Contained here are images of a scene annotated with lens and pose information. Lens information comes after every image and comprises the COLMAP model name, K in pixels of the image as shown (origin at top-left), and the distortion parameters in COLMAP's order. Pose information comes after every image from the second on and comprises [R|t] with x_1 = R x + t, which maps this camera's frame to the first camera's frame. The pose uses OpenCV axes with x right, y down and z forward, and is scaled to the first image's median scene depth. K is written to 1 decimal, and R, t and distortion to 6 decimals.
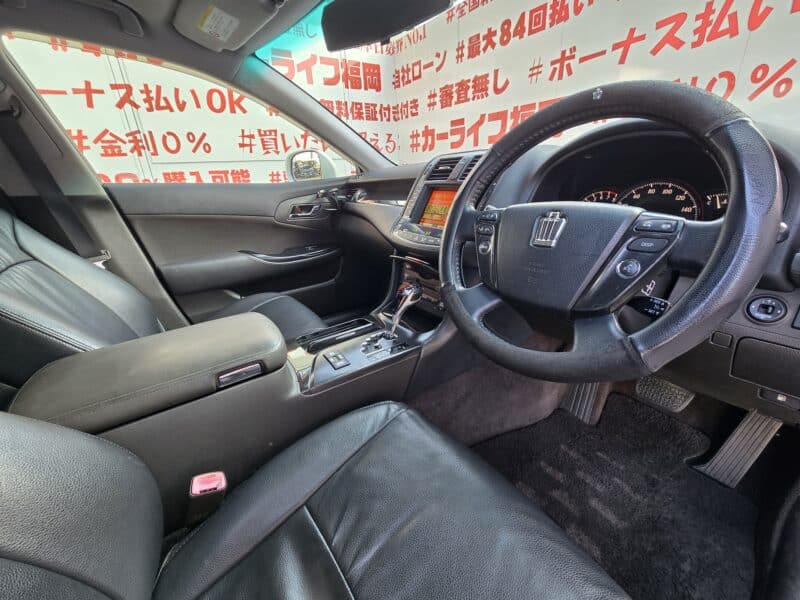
lens RADIAL K [[320.3, 0, 400.0], [0, 320.3, 300.0], [0, 0, 1]] dist [-0.009826, 0.000413]
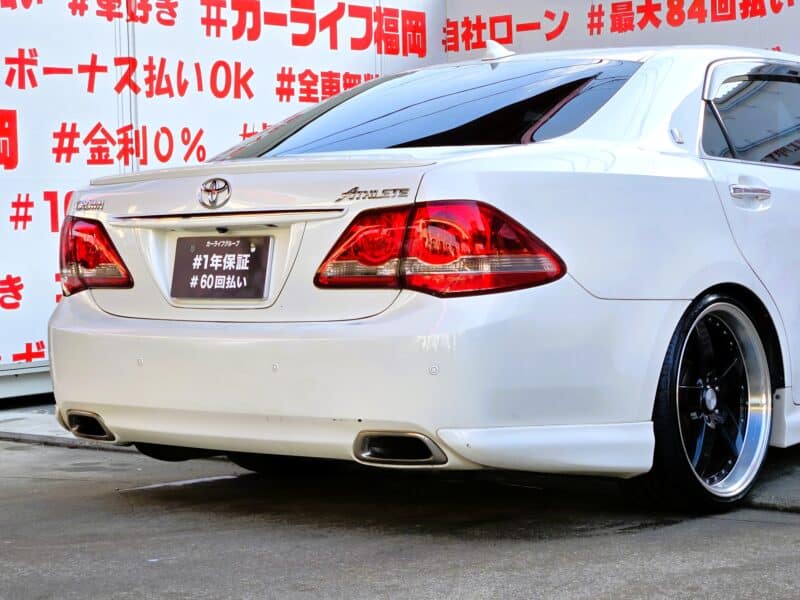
lens RADIAL K [[1841.2, 0, 400.0], [0, 1841.2, 300.0], [0, 0, 1]] dist [-0.413326, 5.532120]
pose [[0.955840, 0.002226, 0.293878, -1.271226], [0.099163, 0.938884, -0.329642, 0.888676], [-0.276651, 0.344227, 0.897202, -1.959878]]
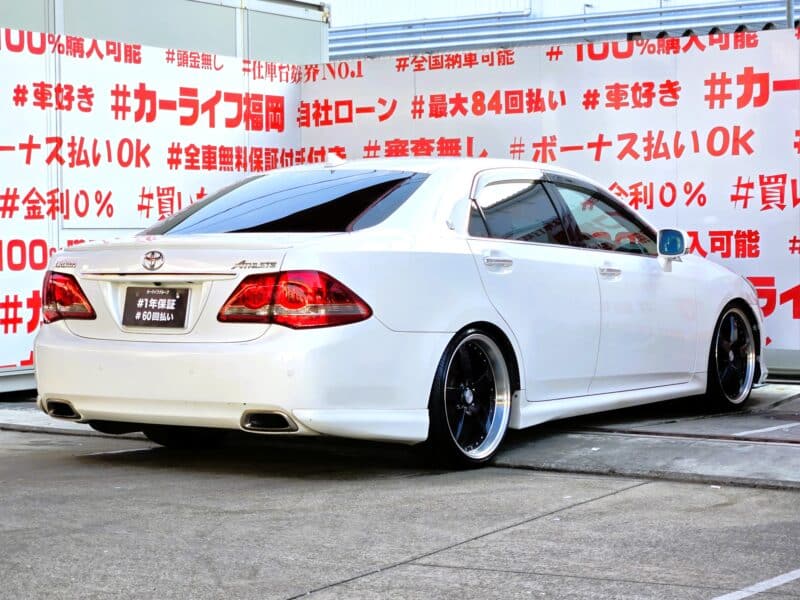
lens RADIAL K [[1931.2, 0, 426.1], [0, 1931.2, 287.8], [0, 0, 1]] dist [-0.364135, 6.886881]
pose [[0.924113, 0.021284, 0.381527, -1.677673], [0.116397, 0.935321, -0.334106, 1.279424], [-0.363961, 0.353160, 0.861864, -3.083881]]
